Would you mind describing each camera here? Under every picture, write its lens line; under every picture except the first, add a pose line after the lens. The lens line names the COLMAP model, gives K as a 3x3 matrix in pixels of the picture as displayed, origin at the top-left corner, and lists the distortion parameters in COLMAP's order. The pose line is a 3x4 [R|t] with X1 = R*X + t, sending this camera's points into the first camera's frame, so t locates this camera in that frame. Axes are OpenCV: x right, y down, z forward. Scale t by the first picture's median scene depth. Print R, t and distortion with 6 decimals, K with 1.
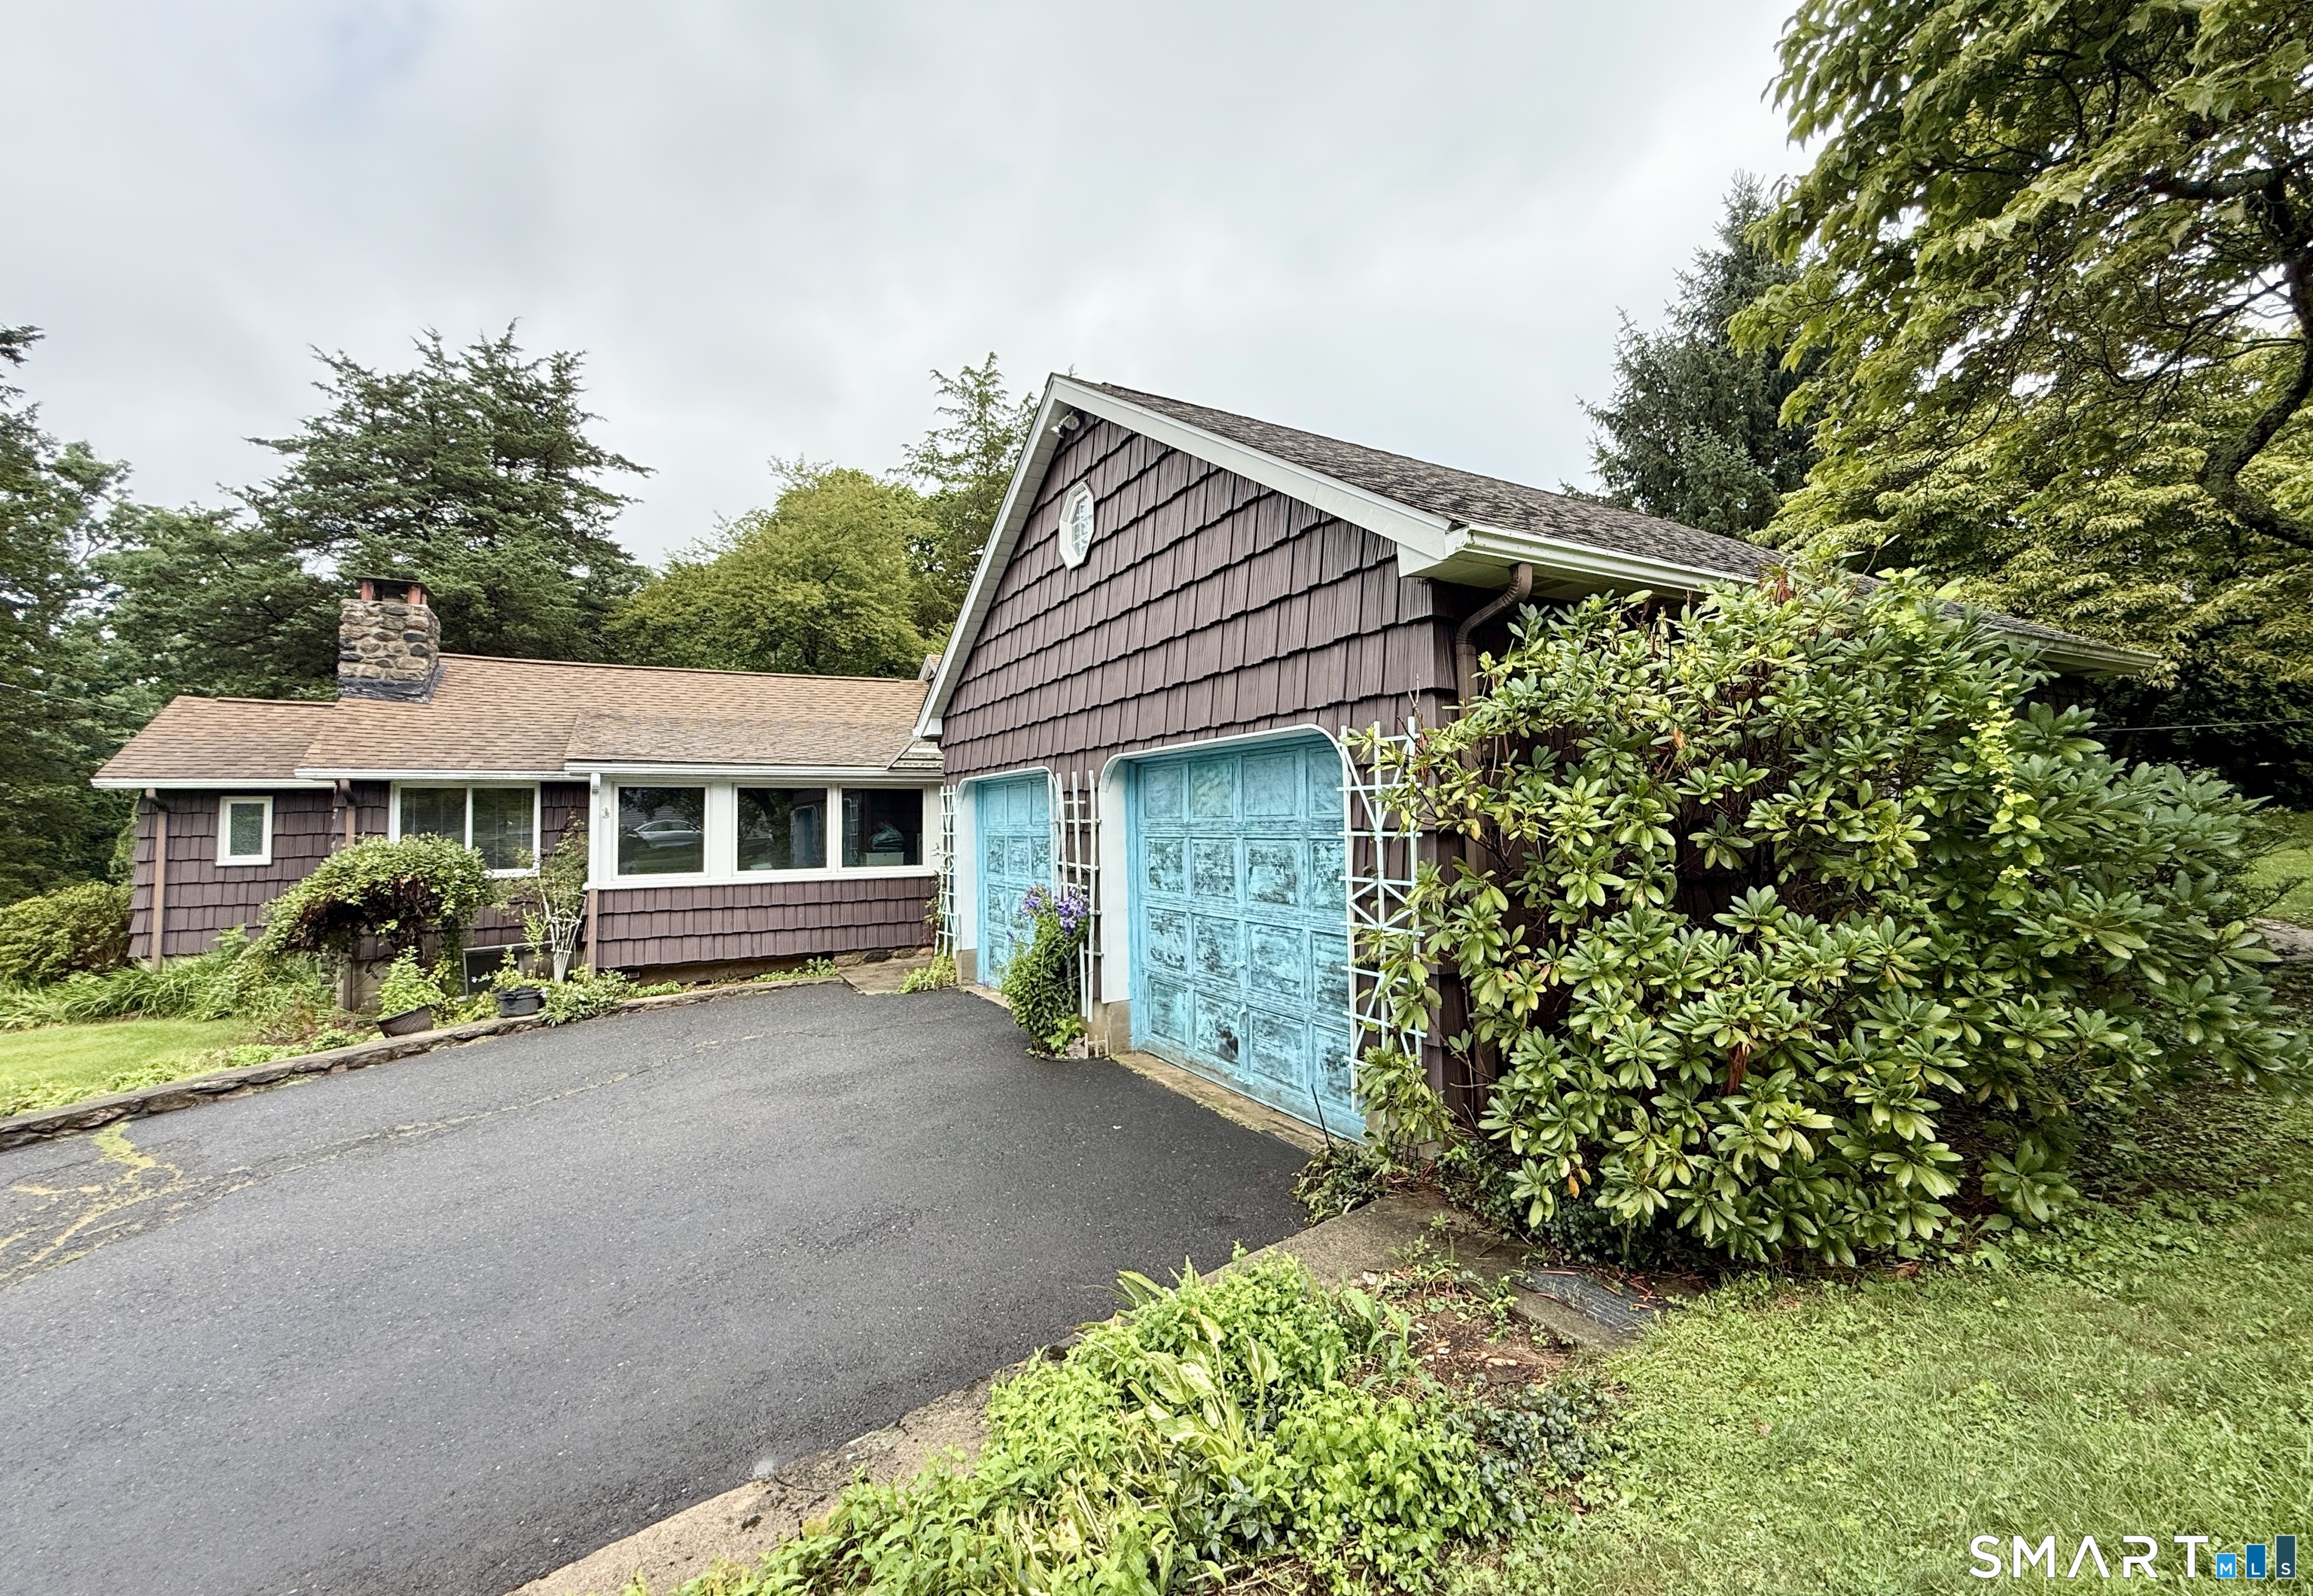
lens RADIAL K [[942.4, 0, 1167.4], [0, 942.4, 766.8], [0, 0, 1]] dist [0.001349, 0.000235]
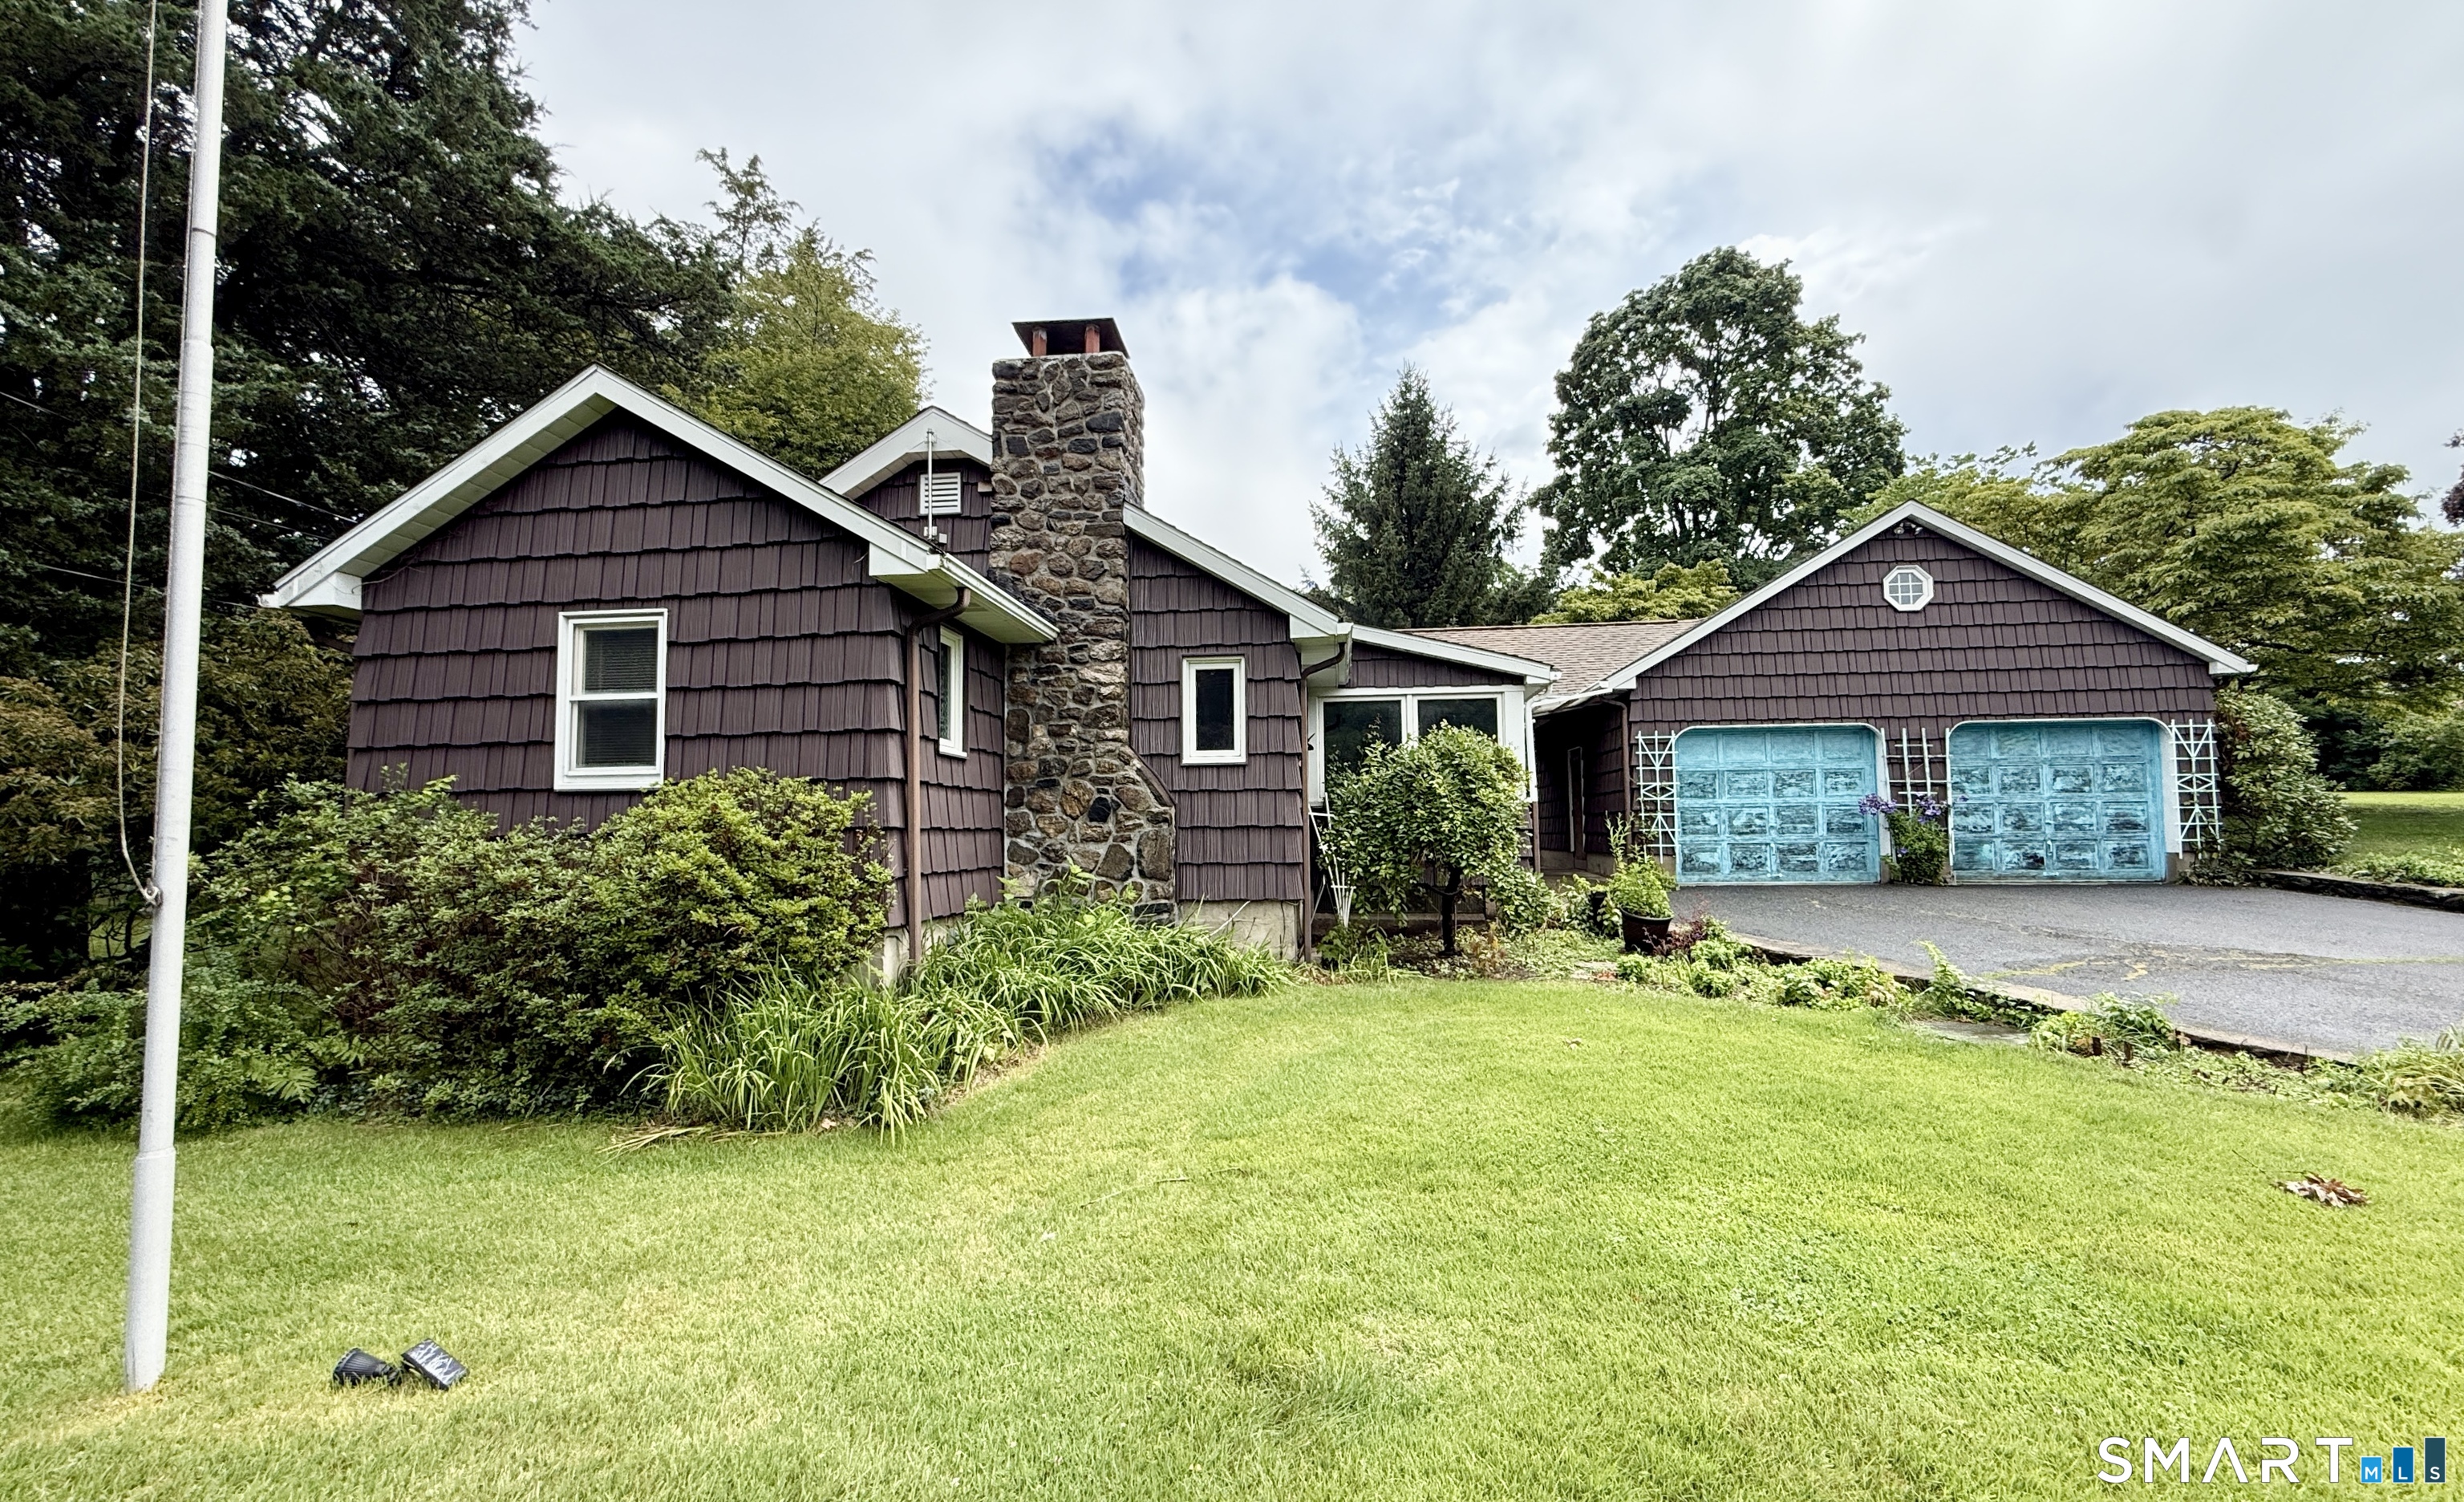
lens RADIAL K [[1025.4, 0, 1230.3], [0, 1025.4, 760.5], [0, 0, 1]] dist [0.001885, -0.000092]
pose [[0.577332, 0.070241, 0.813482, -2.443362], [-0.048115, 0.997488, -0.051982, 0.231780], [-0.815090, -0.009130, 0.579262, 0.960895]]
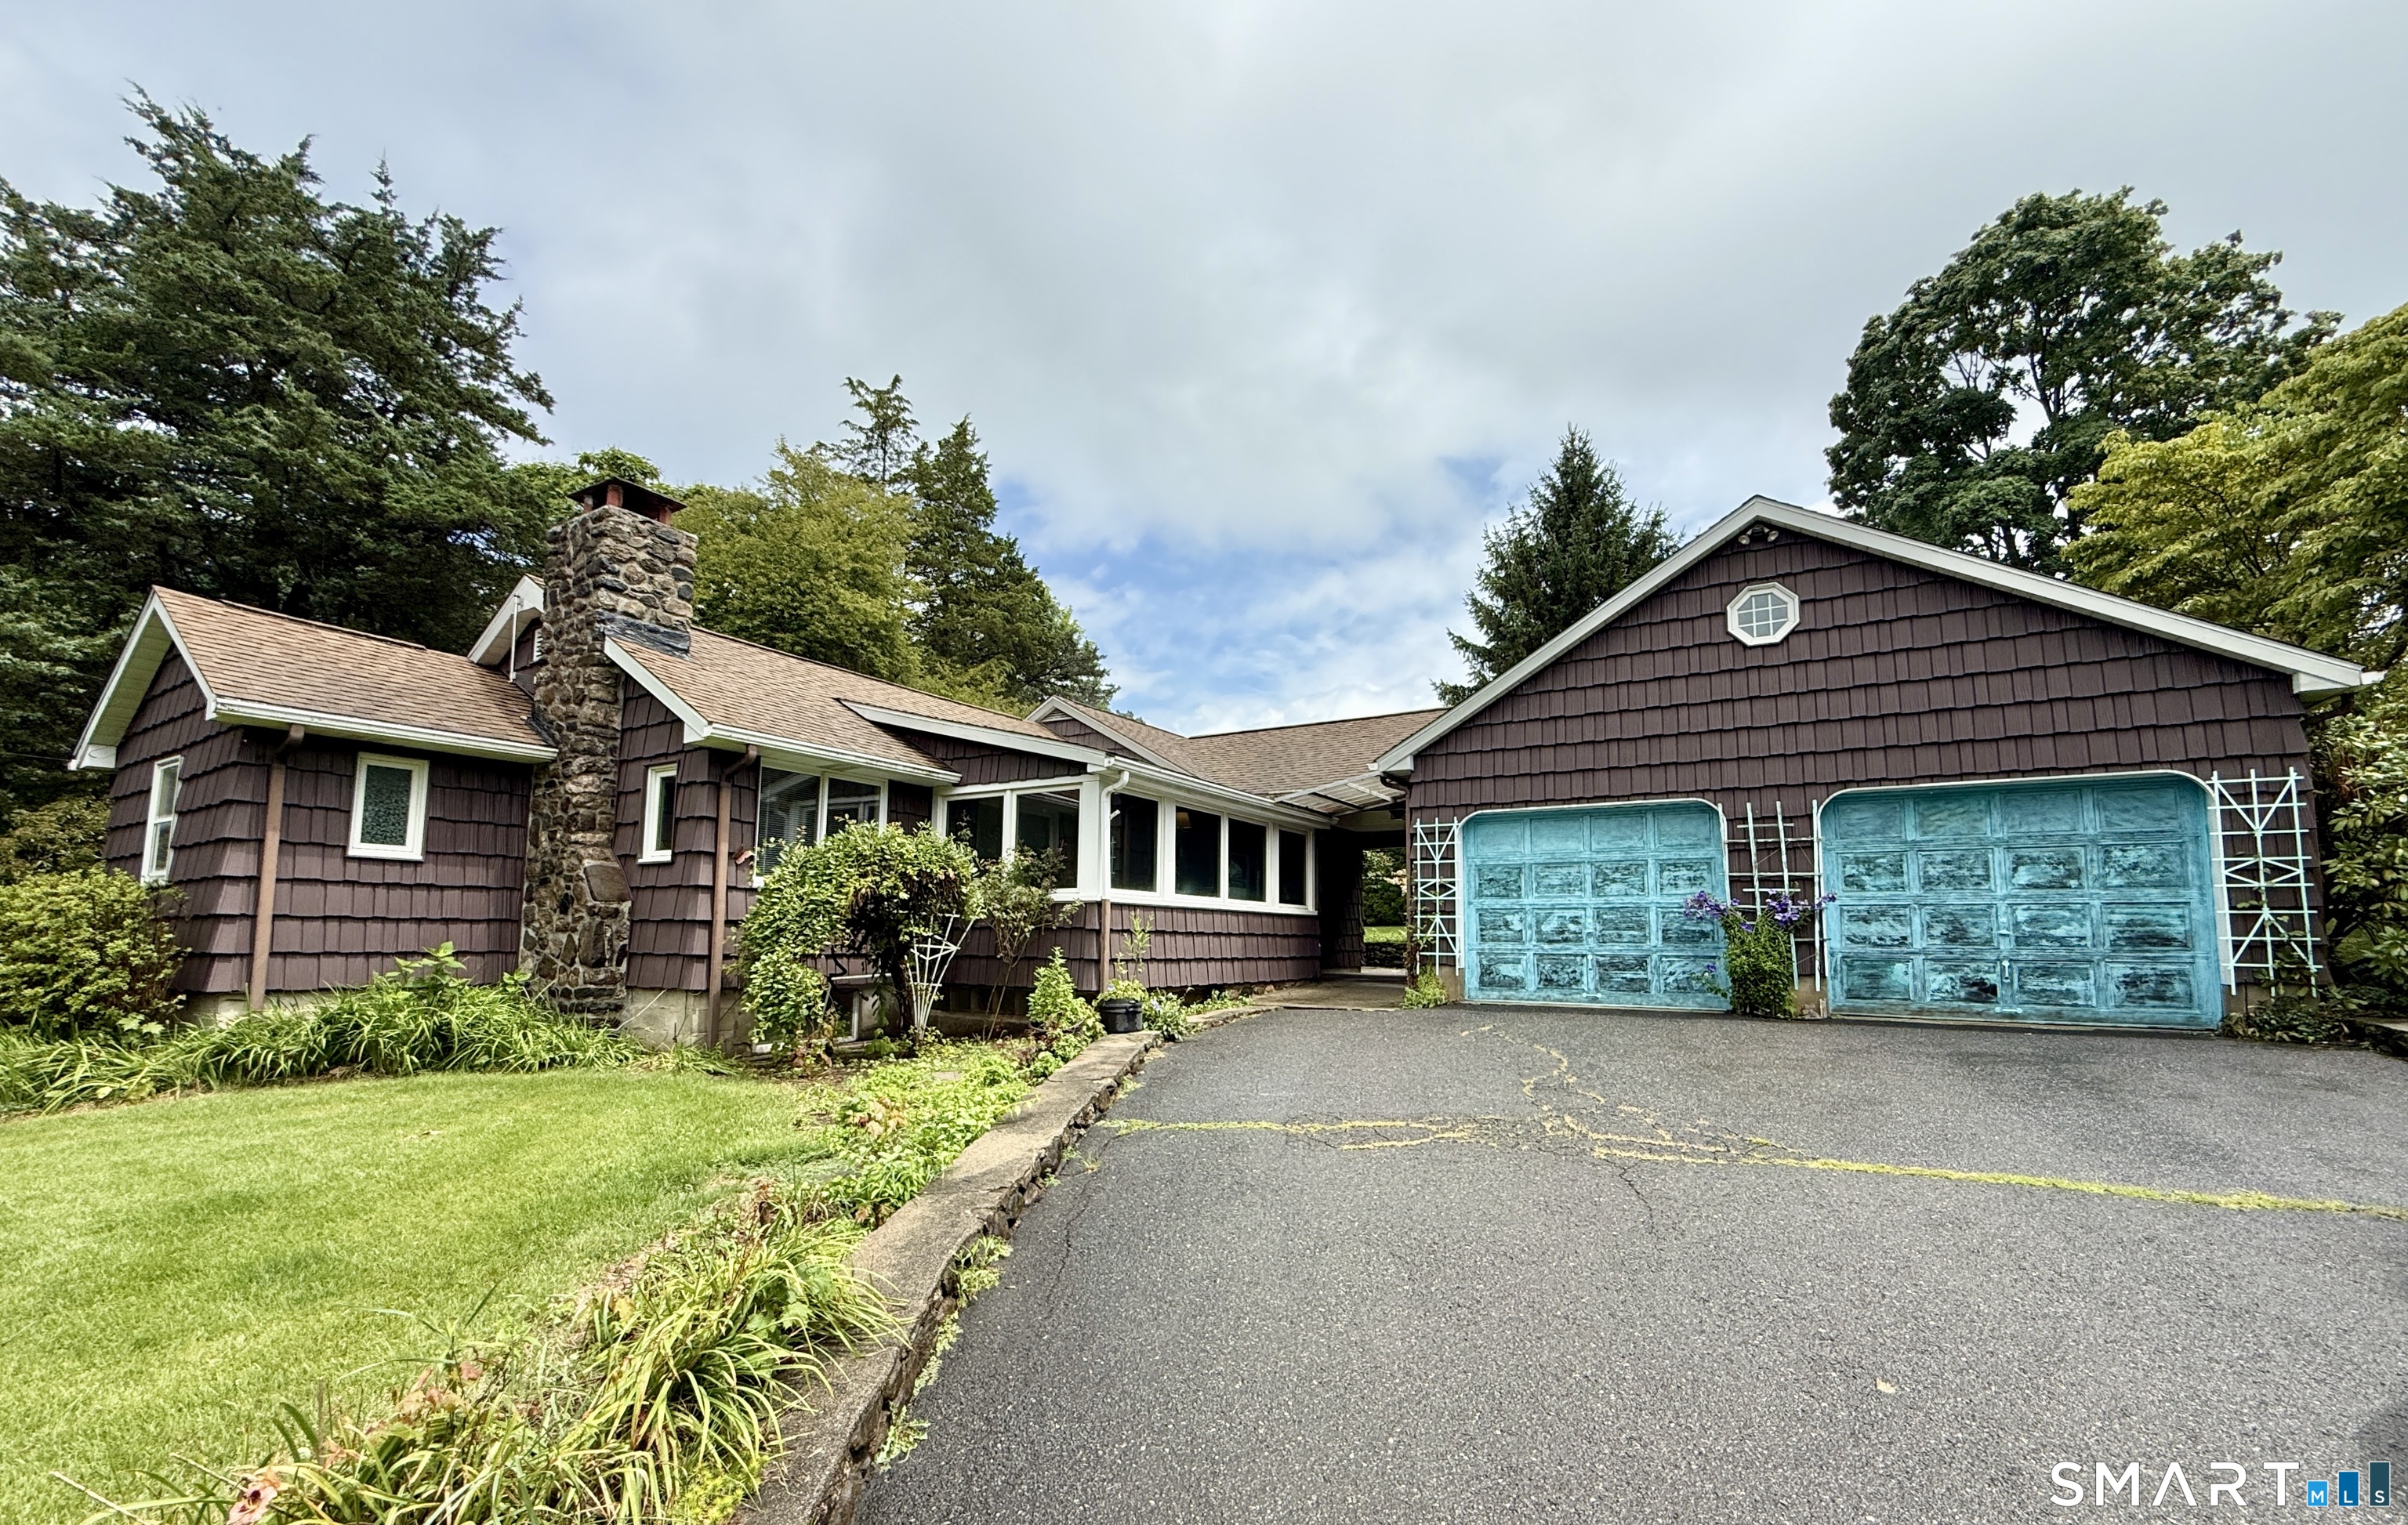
lens RADIAL K [[978.0, 0, 1195.6], [0, 978.0, 832.7], [0, 0, 1]] dist [-0.002629, -0.000301]
pose [[0.874113, 0.077350, 0.479523, -1.459085], [-0.052902, 0.996527, -0.064312, 0.179411], [-0.482832, 0.030848, 0.875169, 0.219645]]
